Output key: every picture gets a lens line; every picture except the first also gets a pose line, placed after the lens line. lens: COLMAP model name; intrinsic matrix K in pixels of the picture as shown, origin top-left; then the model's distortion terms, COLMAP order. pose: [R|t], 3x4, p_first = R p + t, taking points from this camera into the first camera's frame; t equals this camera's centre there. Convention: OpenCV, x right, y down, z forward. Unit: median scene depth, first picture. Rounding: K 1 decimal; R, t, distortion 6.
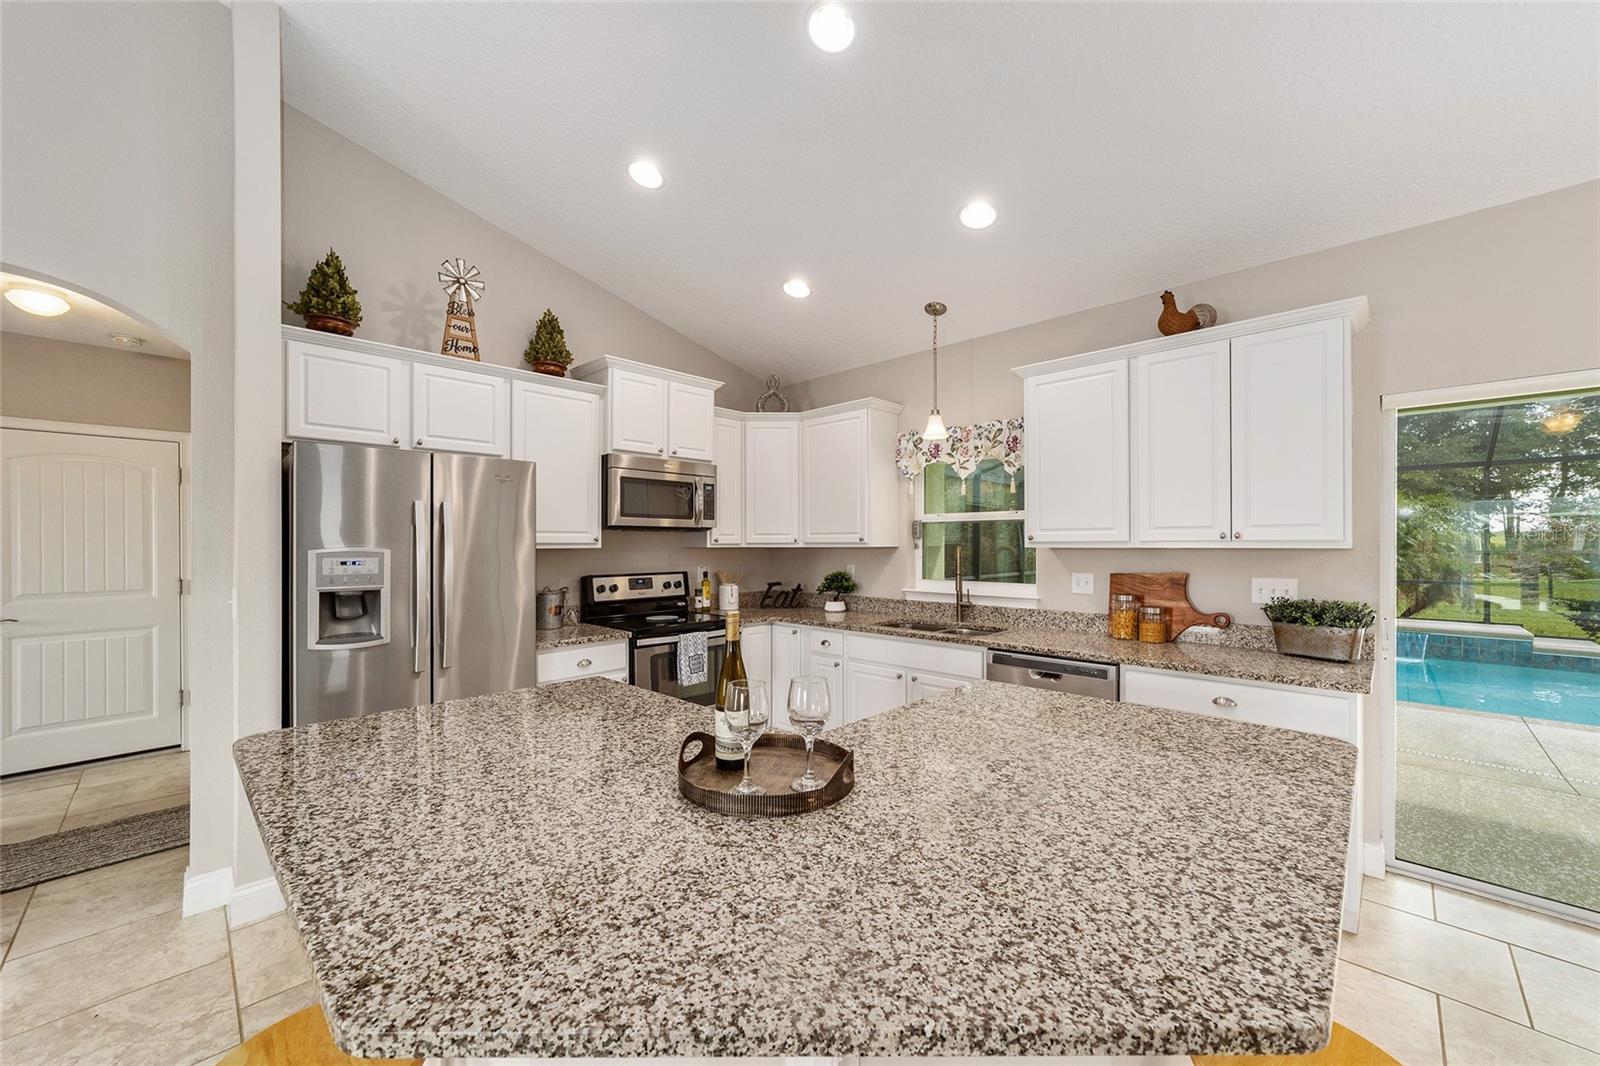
lens RADIAL K [[619.5, 0, 806.6], [0, 619.5, 545.2], [0, 0, 1]] dist [-0.014520, 0.007766]
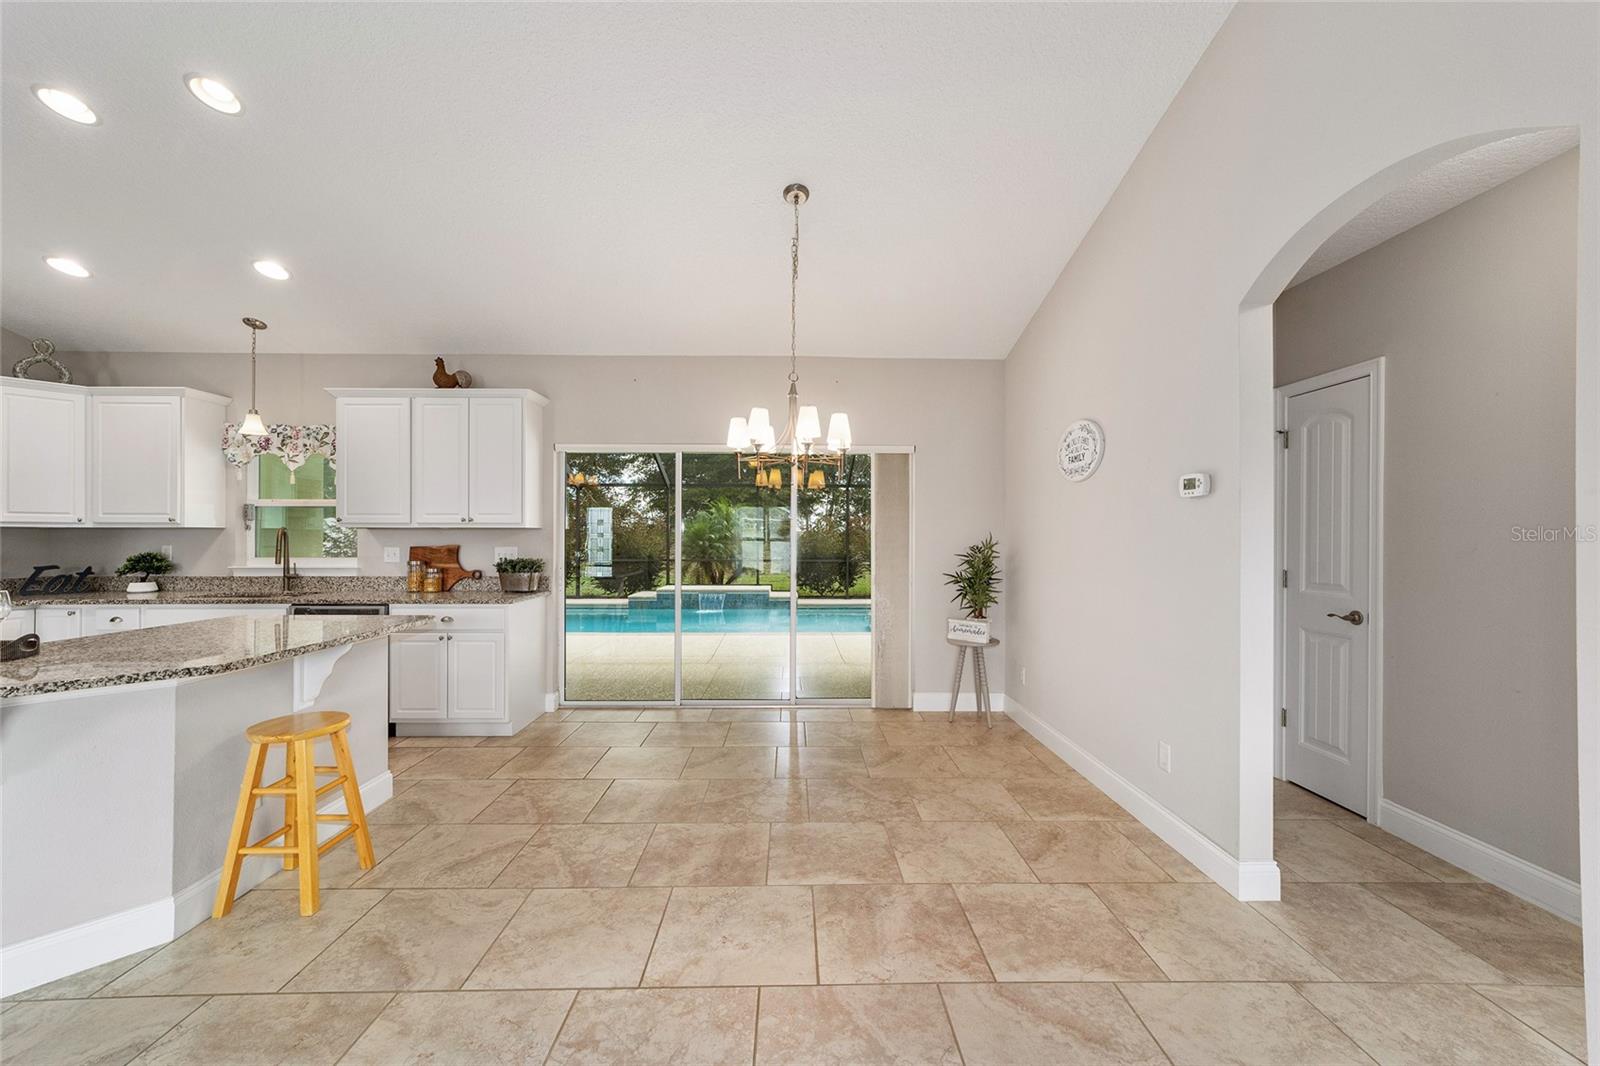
lens RADIAL K [[614.4, 0, 804.0], [0, 614.4, 537.6], [0, 0, 1]] dist [-0.015057, 0.007795]
pose [[0.706169, 0.004779, 0.708027, 0.118302], [-0.001243, 0.999984, -0.005510, 0.026516], [-0.708042, 0.003011, 0.706164, -0.517271]]
